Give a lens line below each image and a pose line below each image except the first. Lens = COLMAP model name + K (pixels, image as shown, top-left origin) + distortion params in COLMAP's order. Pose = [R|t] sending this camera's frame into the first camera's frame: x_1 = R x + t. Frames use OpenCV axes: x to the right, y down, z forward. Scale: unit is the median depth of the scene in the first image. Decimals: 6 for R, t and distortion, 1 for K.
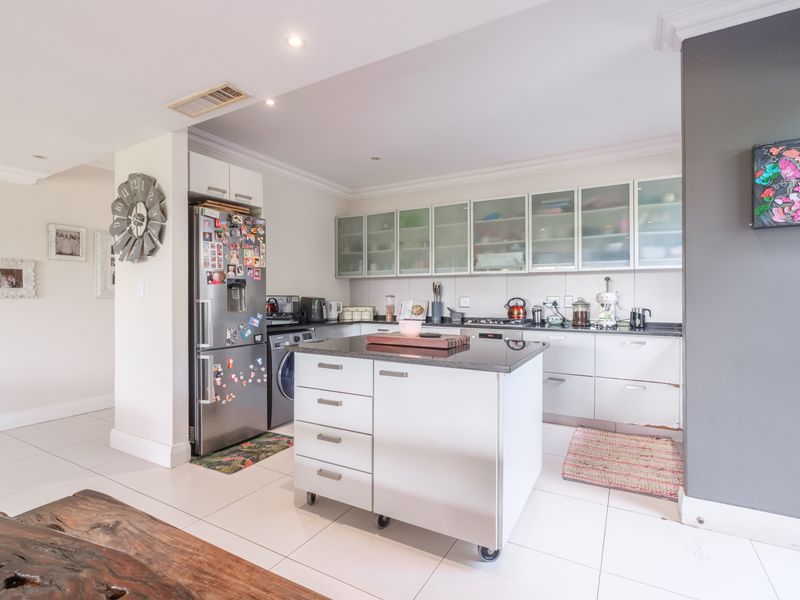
lens RADIAL K [[387.5, 0, 400.0], [0, 387.5, 300.0], [0, 0, 1]] dist [-0.002276, -0.000052]
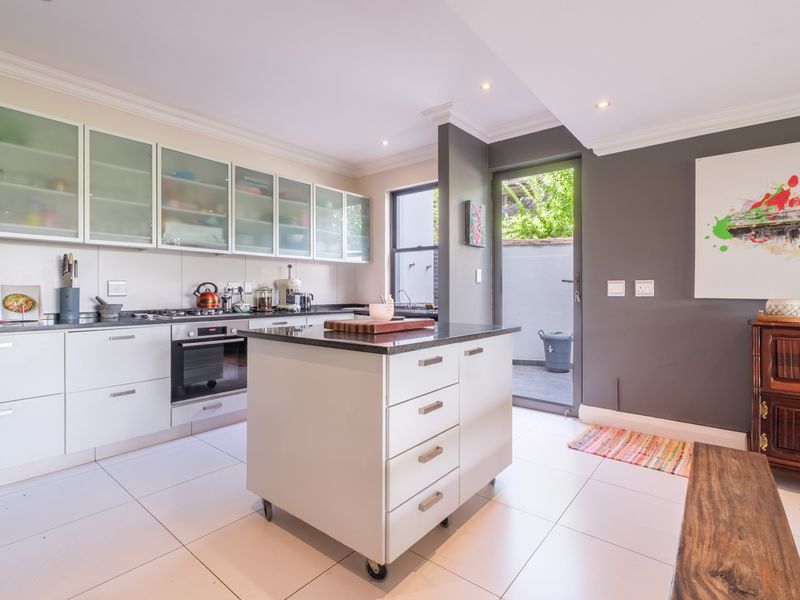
lens RADIAL K [[407.2, 0, 408.2], [0, 407.2, 291.5], [0, 0, 1]] dist [0.000748, 0.000304]
pose [[0.170451, -0.005112, 0.985353, -0.524556], [0.006269, 0.999972, 0.004103, 0.013699], [-0.985346, 0.005478, 0.170478, 0.475977]]
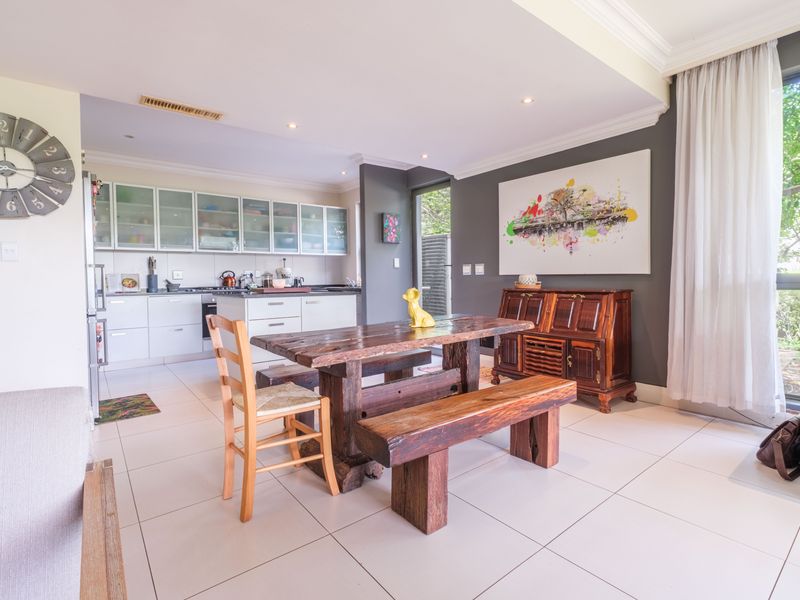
lens RADIAL K [[405.6, 0, 401.1], [0, 405.6, 288.0], [0, 0, 1]] dist [-0.001215, 0.000037]
pose [[0.378308, -0.029193, 0.925219, -0.862373], [0.020748, 0.999519, 0.023054, 0.037395], [-0.925447, 0.010475, 0.378731, -0.105713]]
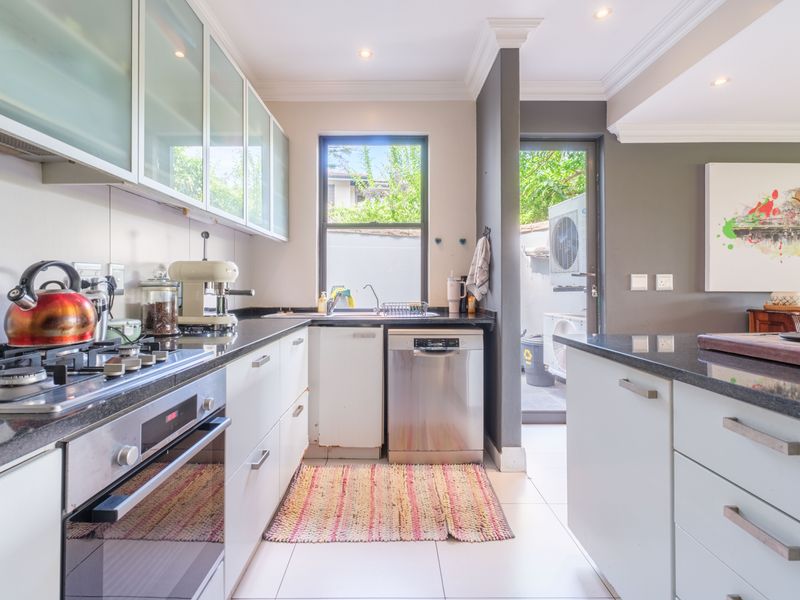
lens RADIAL K [[397.0, 0, 403.4], [0, 397.0, 280.1], [0, 0, 1]] dist [-0.000382, 0.000206]
pose [[-0.512475, 0.010409, 0.858639, -0.049933], [0.007907, 0.999941, -0.007403, 0.011241], [-0.858665, 0.002995, -0.512528, 1.025896]]
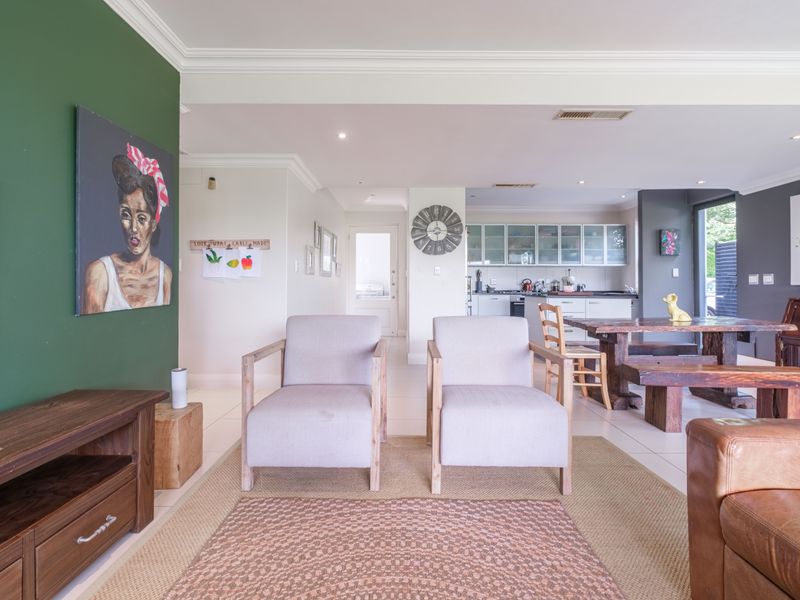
lens RADIAL K [[386.4, 0, 405.9], [0, 386.4, 279.5], [0, 0, 1]] dist [-0.002728, -0.000004]
pose [[0.866942, 0.008628, 0.498334, -1.235774], [0.001903, 0.999786, -0.020620, 0.037632], [-0.498405, 0.018825, 0.866740, -0.347867]]
